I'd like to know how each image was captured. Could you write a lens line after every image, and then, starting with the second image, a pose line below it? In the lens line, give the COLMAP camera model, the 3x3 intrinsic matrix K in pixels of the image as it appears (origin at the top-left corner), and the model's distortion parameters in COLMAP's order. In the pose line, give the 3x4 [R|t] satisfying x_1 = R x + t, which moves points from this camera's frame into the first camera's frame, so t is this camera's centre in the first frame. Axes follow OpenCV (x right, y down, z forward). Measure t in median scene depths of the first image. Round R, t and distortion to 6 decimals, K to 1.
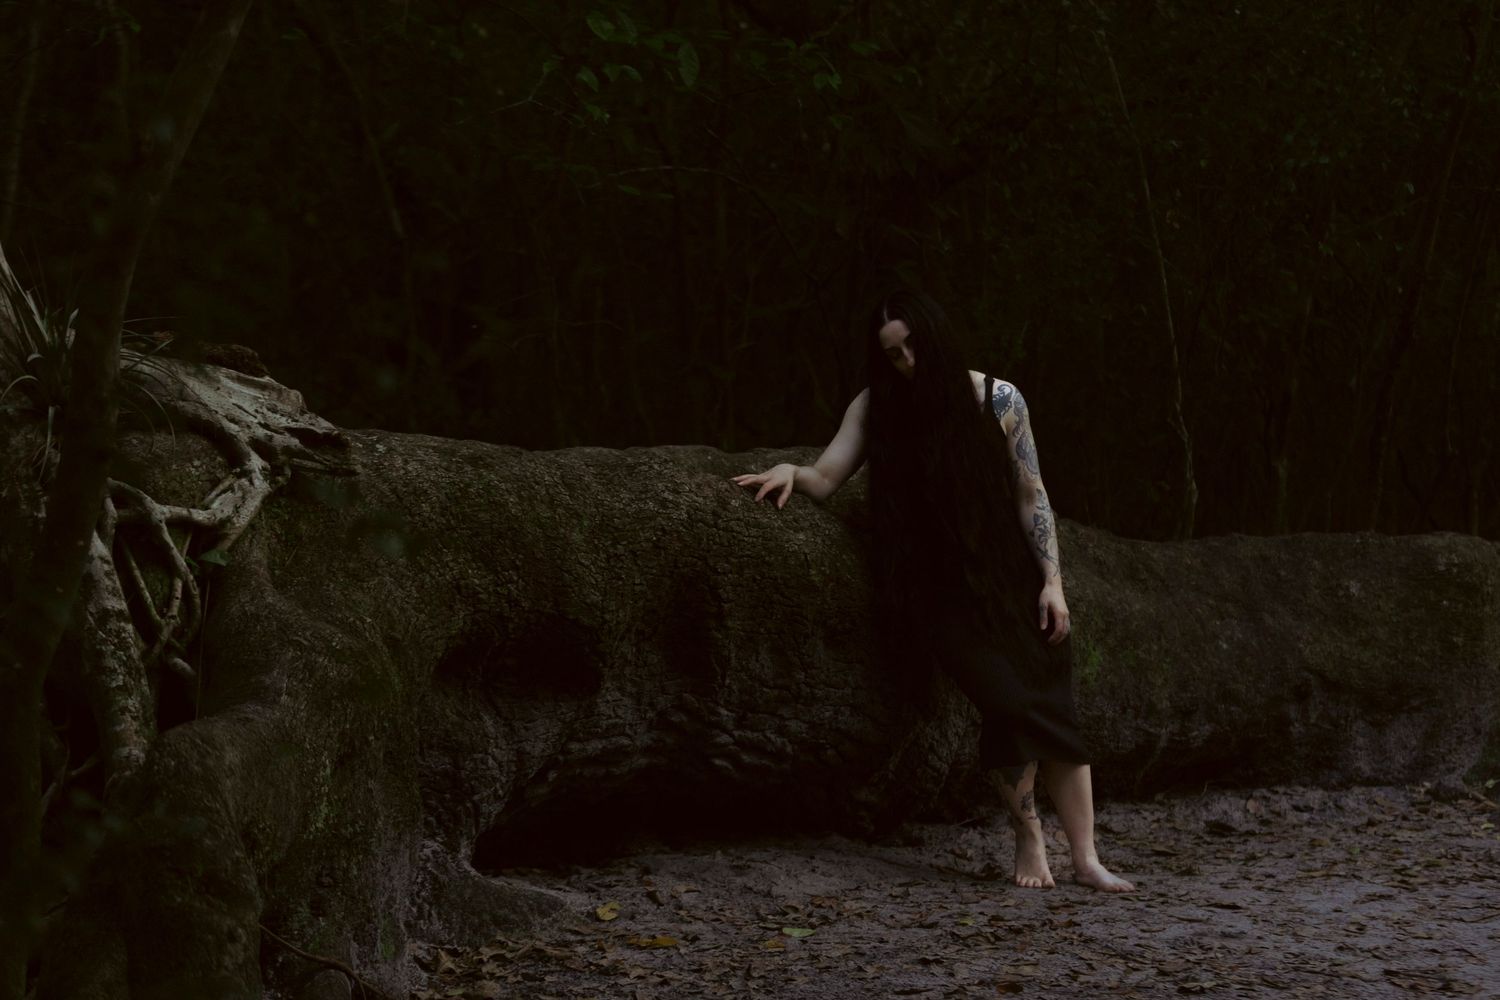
lens RADIAL K [[3312.9, 0, 750.0], [0, 3312.9, 500.0], [0, 0, 1]] dist [0.188120, -0.636144]
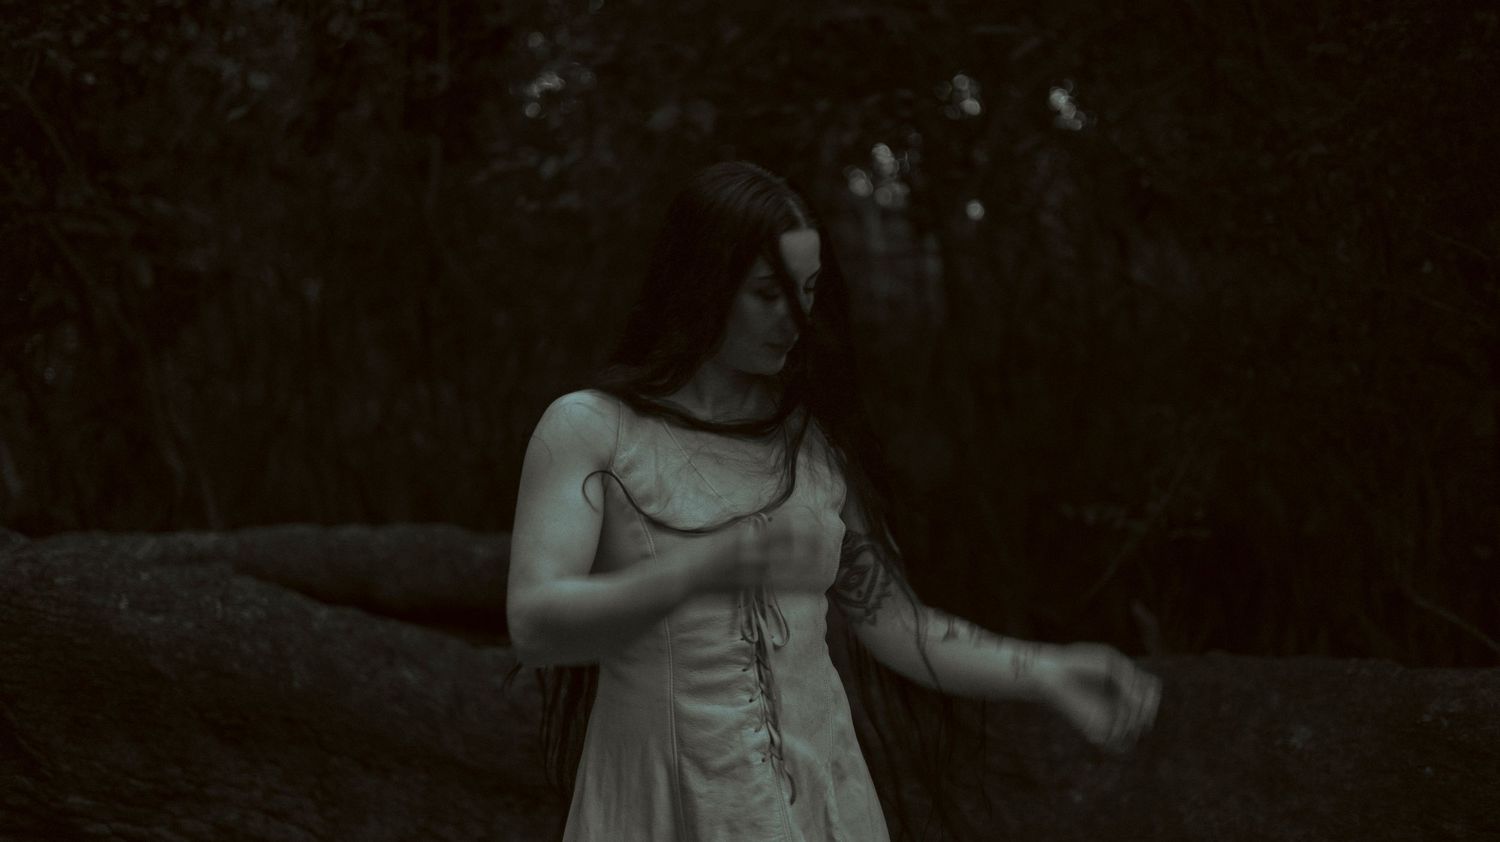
lens RADIAL K [[2102.2, 0, 744.7], [0, 2102.2, 445.5], [0, 0, 1]] dist [0.018627, 0.039084]
pose [[0.583267, -0.031885, -0.811654, 0.479488], [-0.027485, 0.997882, -0.058952, -0.006010], [0.811815, 0.056693, 0.581156, 0.636594]]
